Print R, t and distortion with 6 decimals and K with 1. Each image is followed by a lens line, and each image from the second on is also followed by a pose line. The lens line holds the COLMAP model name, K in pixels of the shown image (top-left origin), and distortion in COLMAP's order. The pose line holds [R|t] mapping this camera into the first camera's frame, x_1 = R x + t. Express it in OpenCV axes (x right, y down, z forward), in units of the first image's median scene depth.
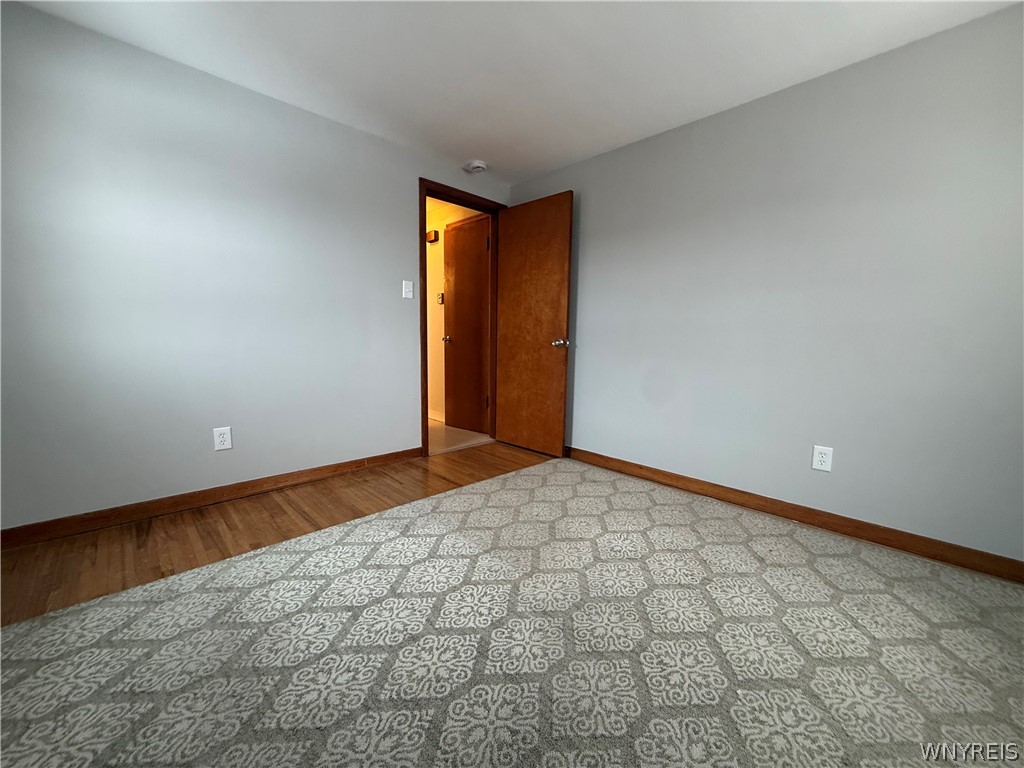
lens RADIAL K [[404.1, 0, 512.0], [0, 404.1, 384.0], [0, 0, 1]] dist [-0.002009, -0.000062]
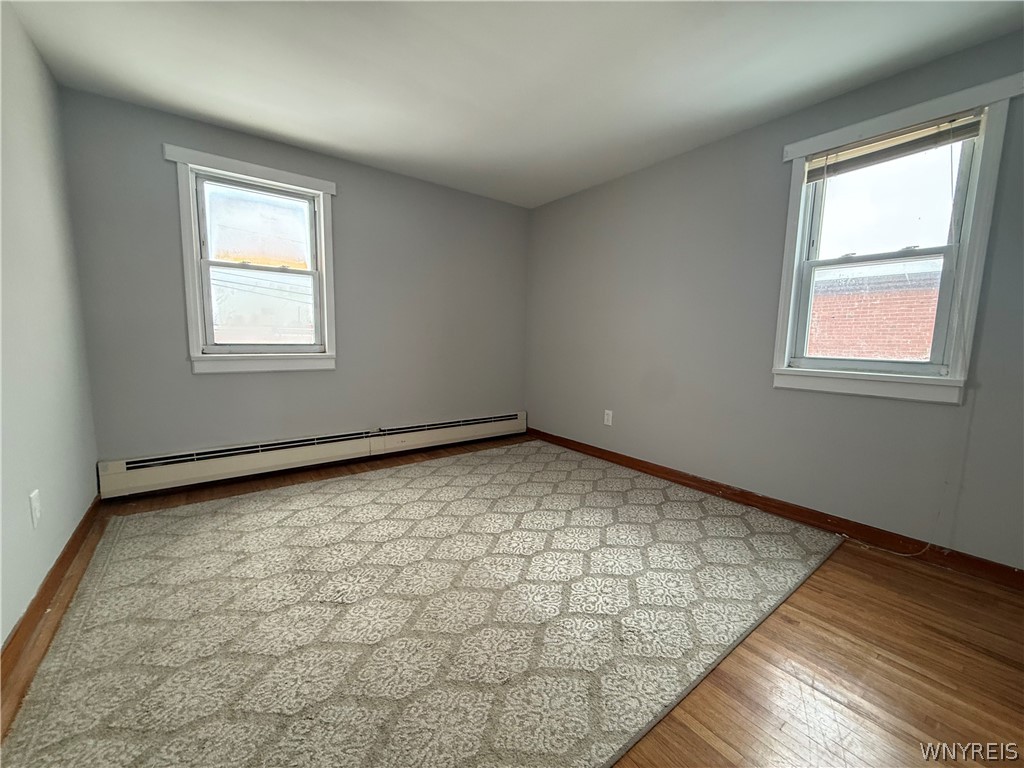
lens RADIAL K [[404.1, 0, 512.0], [0, 404.1, 384.0], [0, 0, 1]] dist [-0.002009, -0.000062]
pose [[-0.991956, -0.049295, 0.116594, -0.178054], [-0.020926, 0.972246, 0.233022, -0.282699], [-0.124845, 0.228708, -0.965457, 2.045028]]
